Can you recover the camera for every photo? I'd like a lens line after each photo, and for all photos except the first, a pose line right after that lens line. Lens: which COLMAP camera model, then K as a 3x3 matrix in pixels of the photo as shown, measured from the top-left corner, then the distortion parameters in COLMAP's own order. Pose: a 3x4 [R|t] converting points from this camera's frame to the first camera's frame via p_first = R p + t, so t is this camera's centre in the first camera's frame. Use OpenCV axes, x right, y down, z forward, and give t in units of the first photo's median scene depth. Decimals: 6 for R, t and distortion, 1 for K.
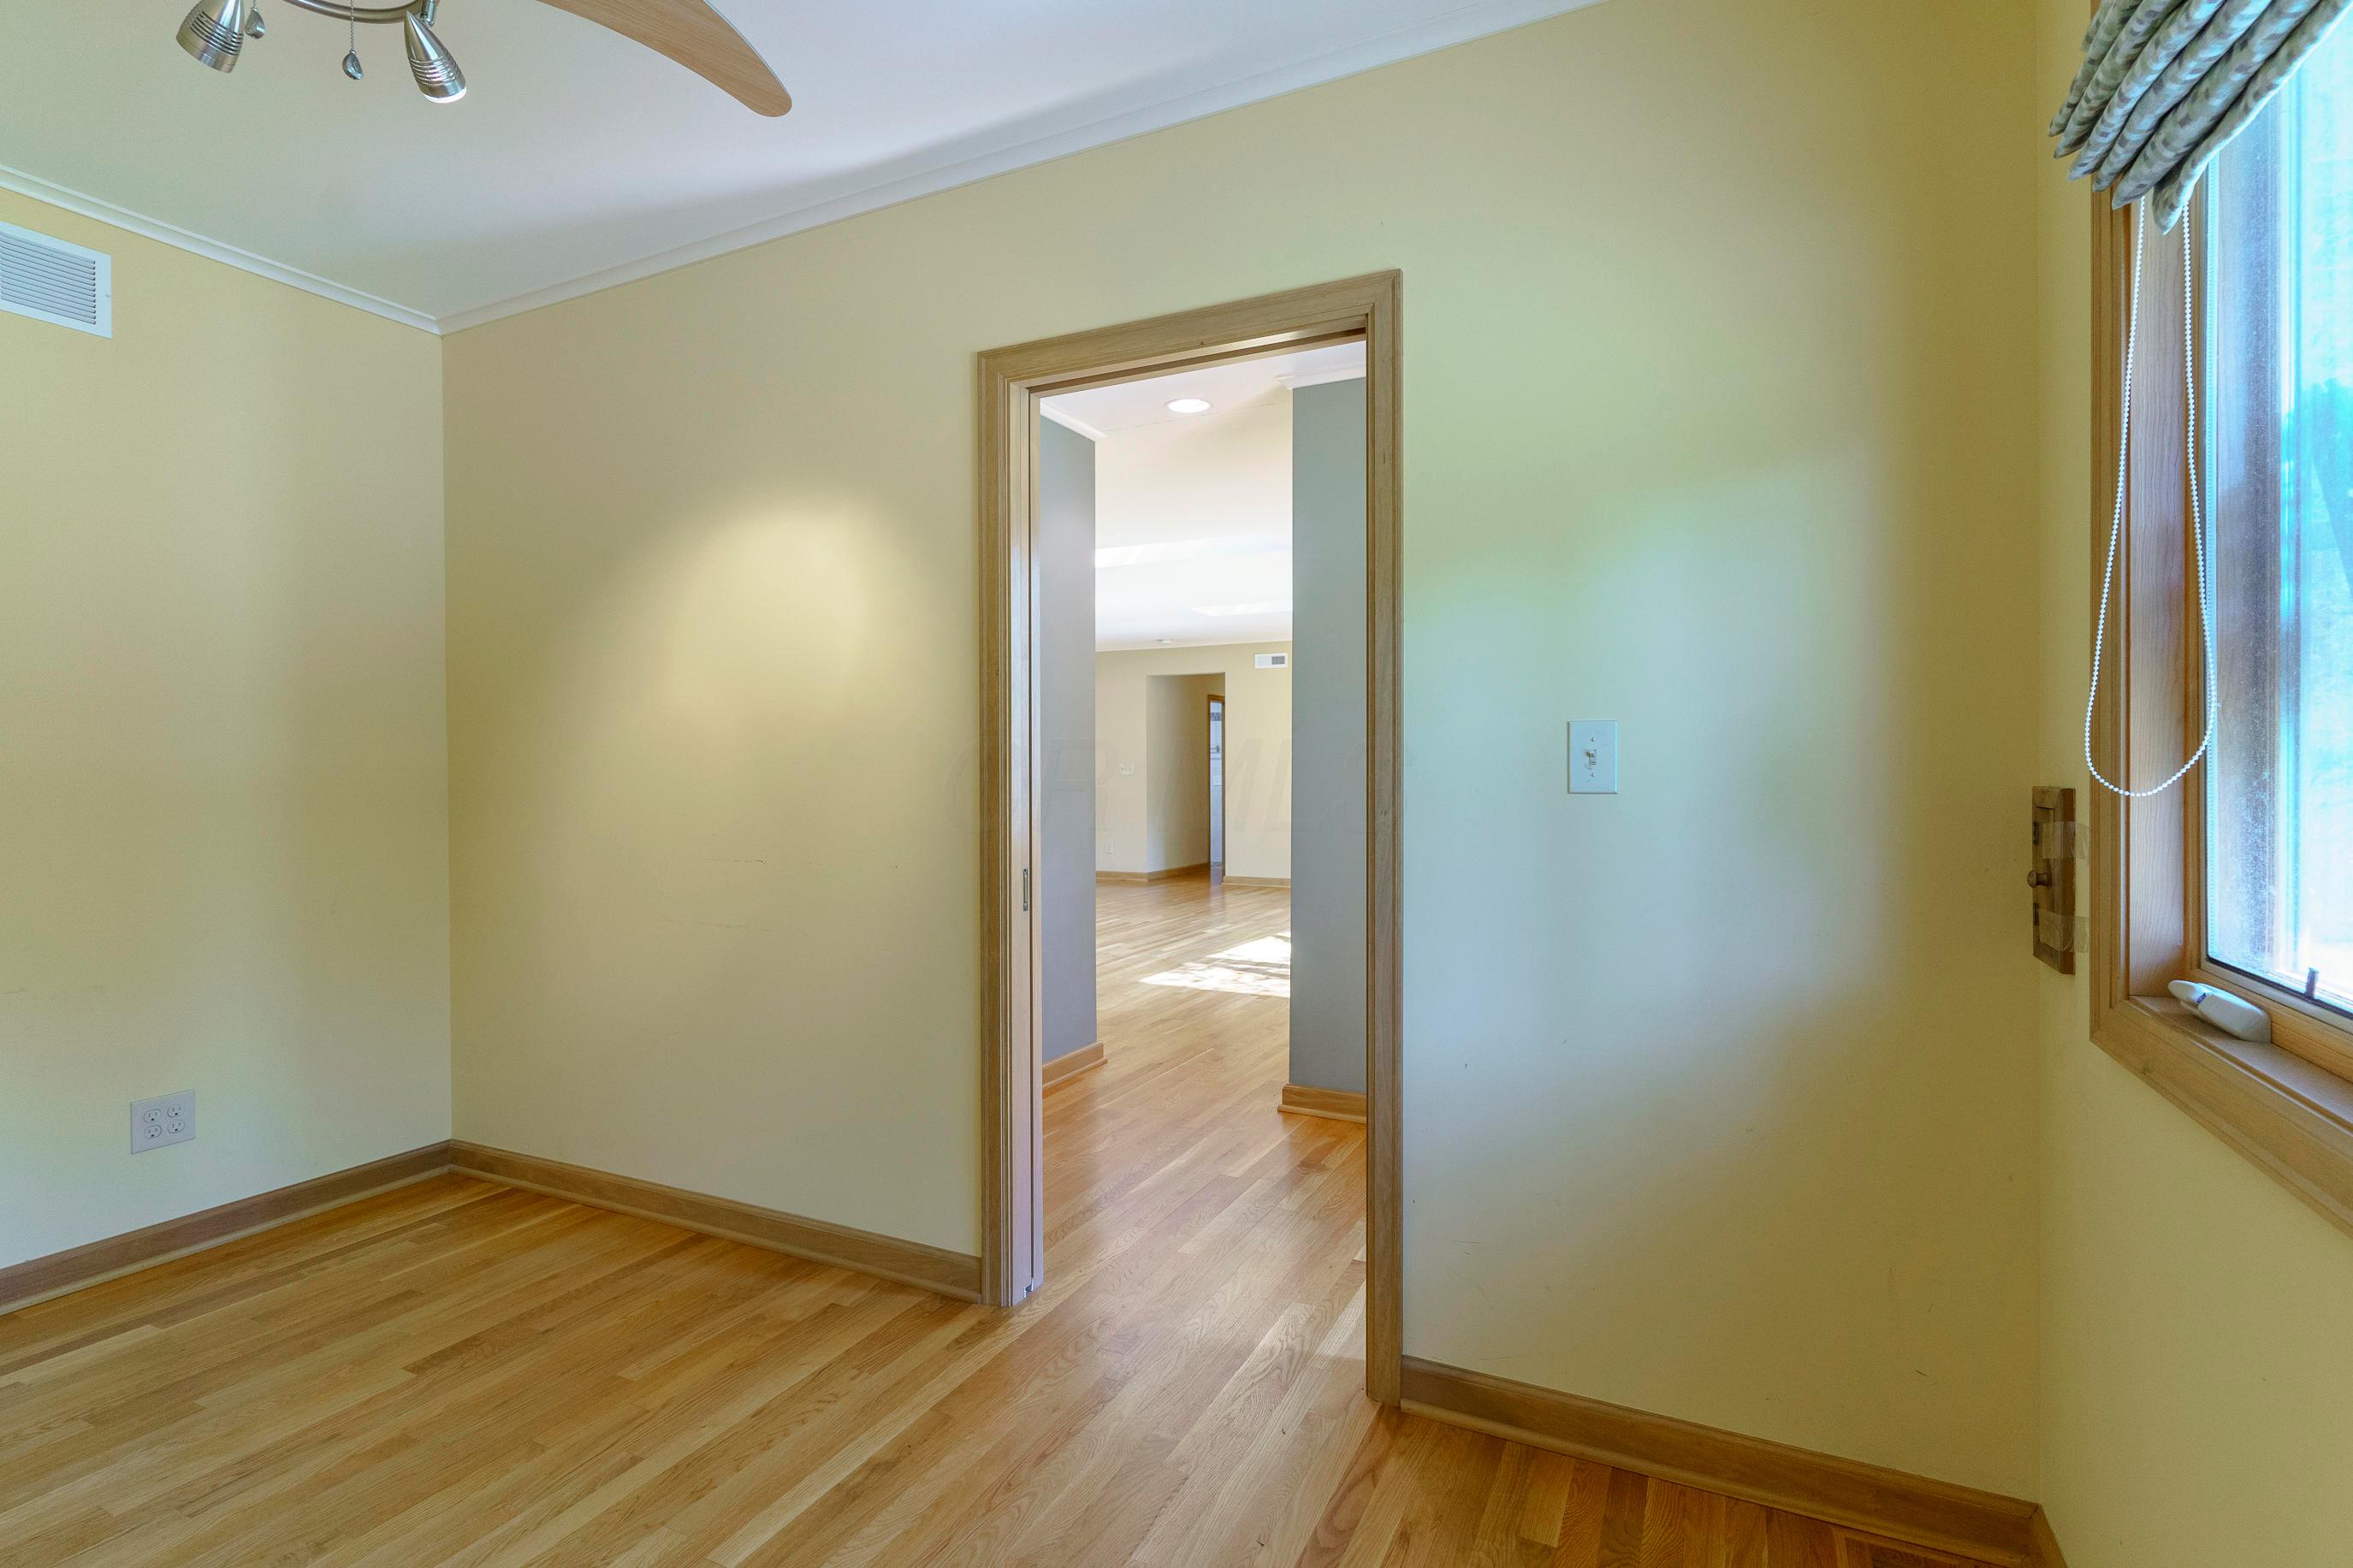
lens RADIAL K [[1126.2, 0, 1172.8], [0, 1126.2, 780.7], [0, 0, 1]] dist [0.005281, -0.001383]
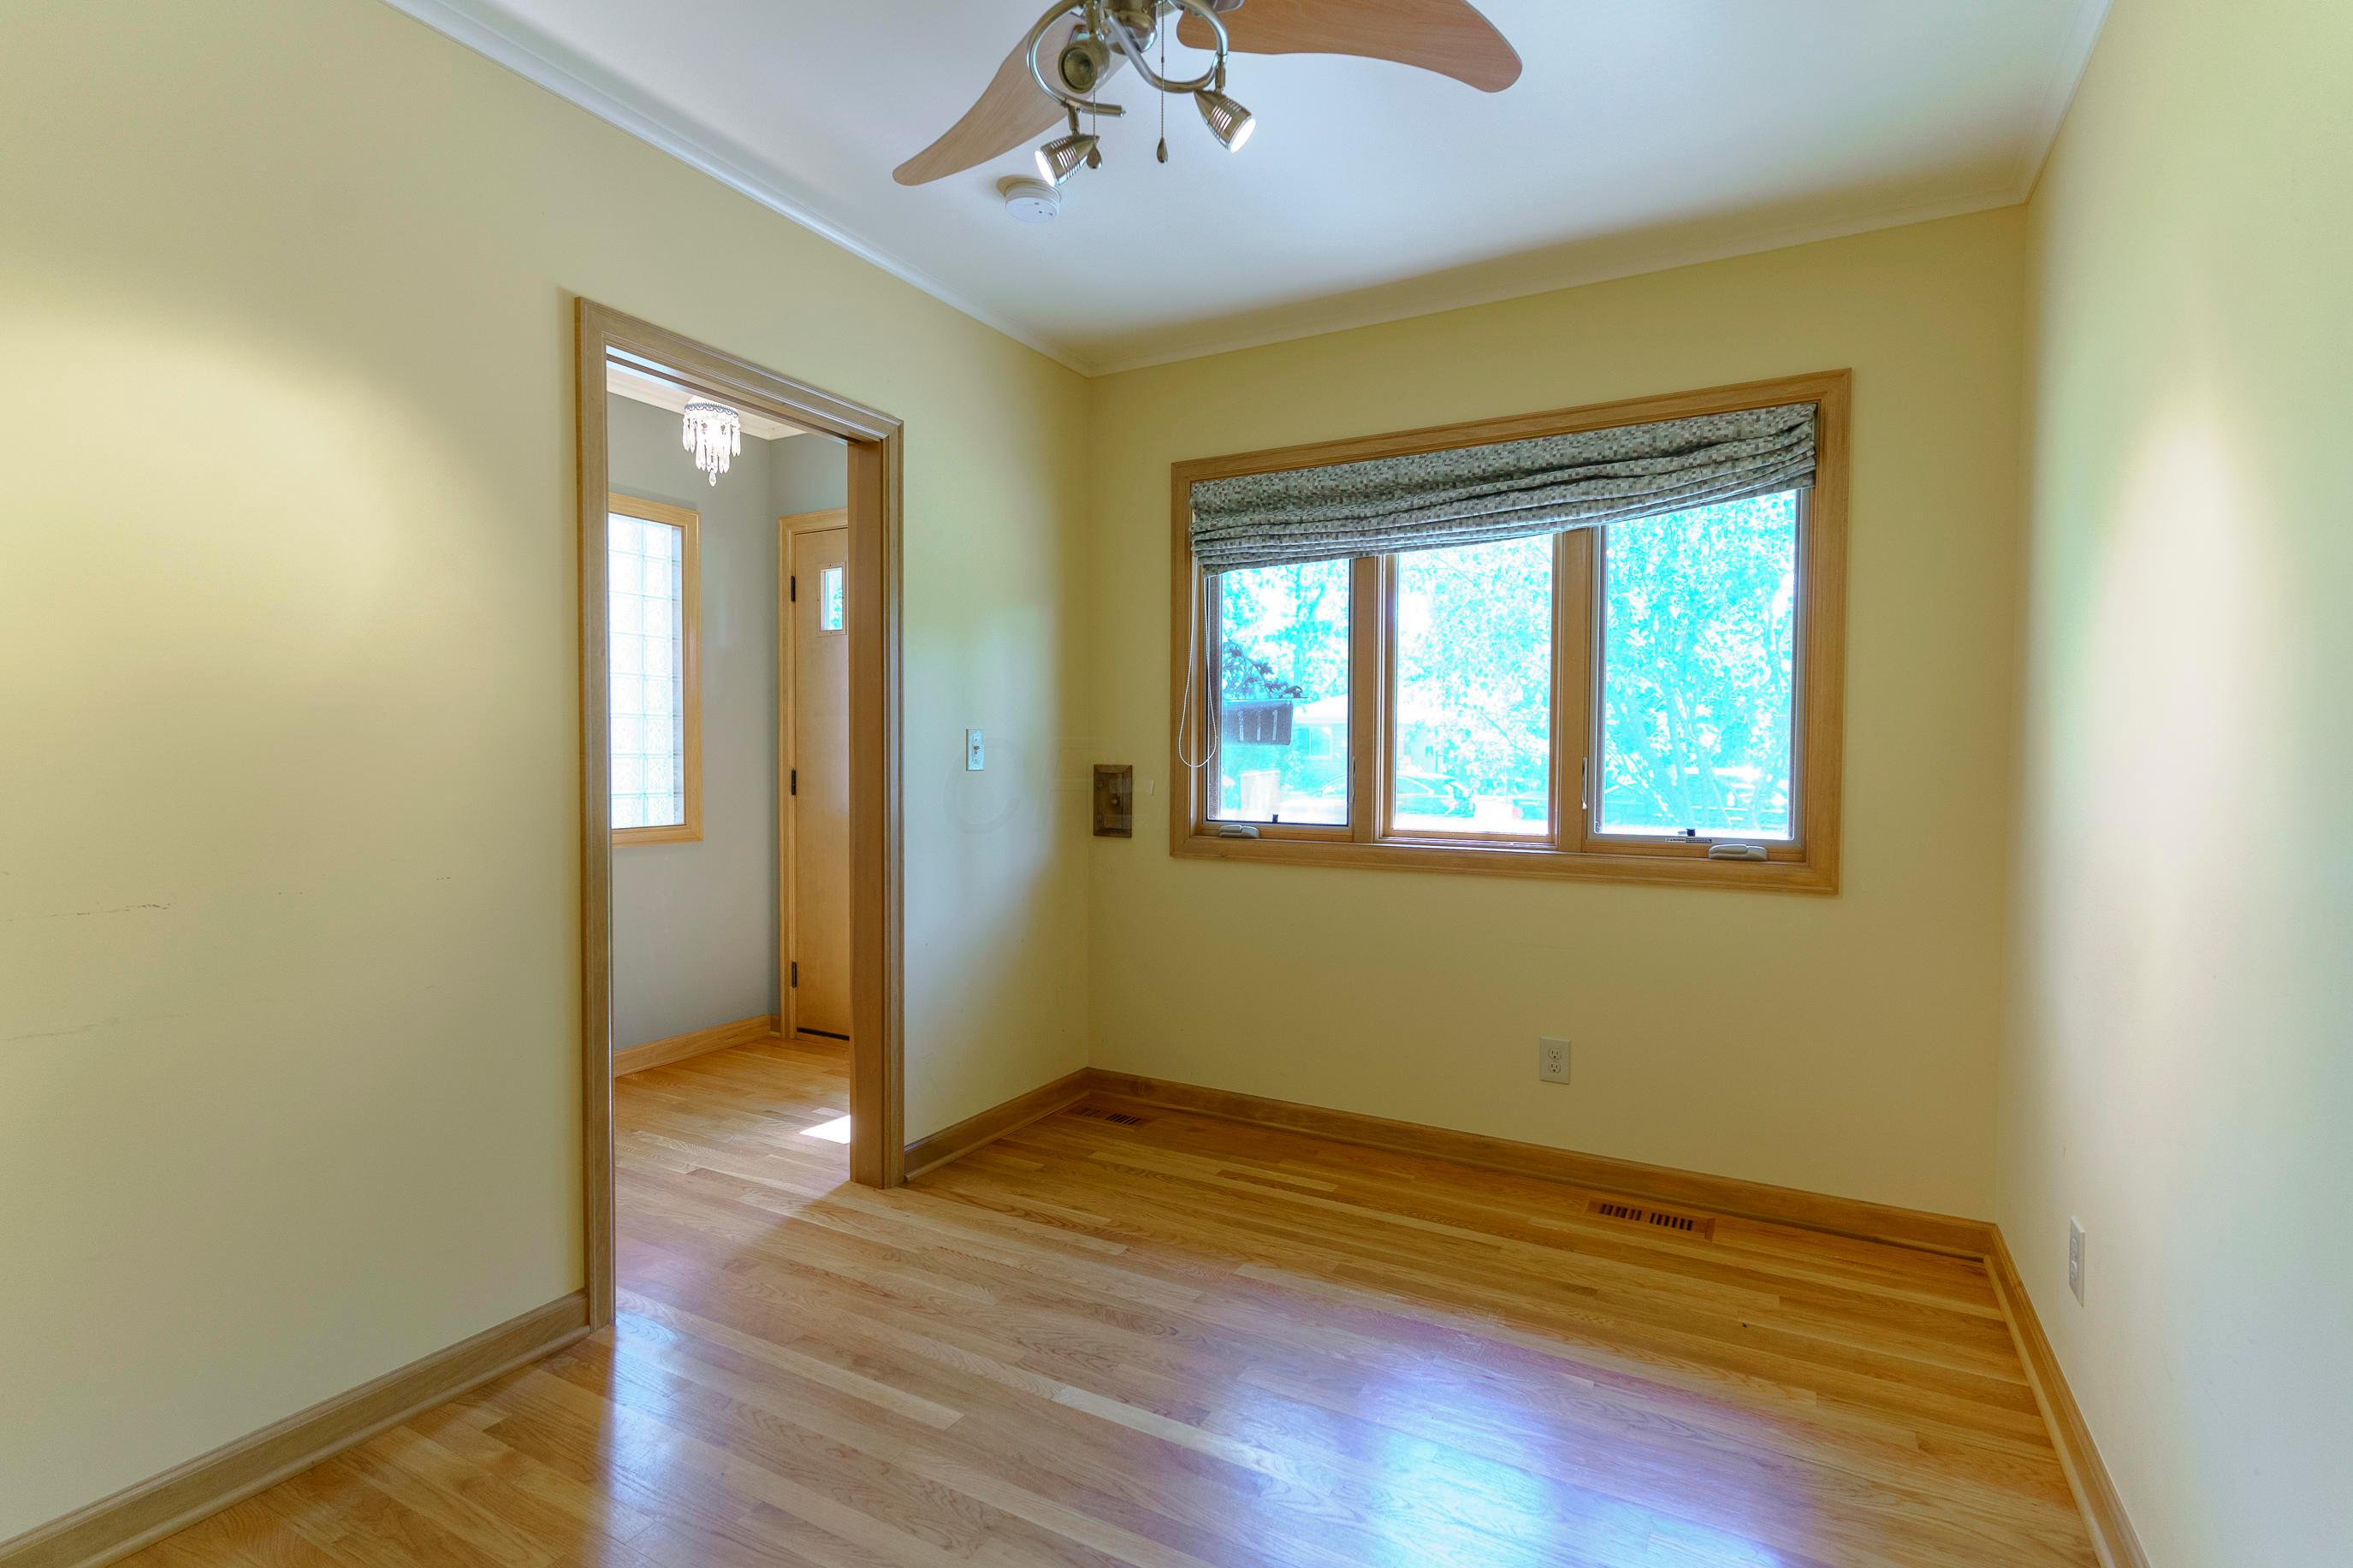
lens RADIAL K [[1126.2, 0, 1166.4], [0, 1126.2, 763.7], [0, 0, 1]] dist [0.005281, -0.001383]
pose [[0.058201, -0.014501, 0.998200, -1.261933], [0.004072, 0.999890, 0.014289, -0.016436], [-0.998297, 0.003233, 0.058254, 0.566459]]
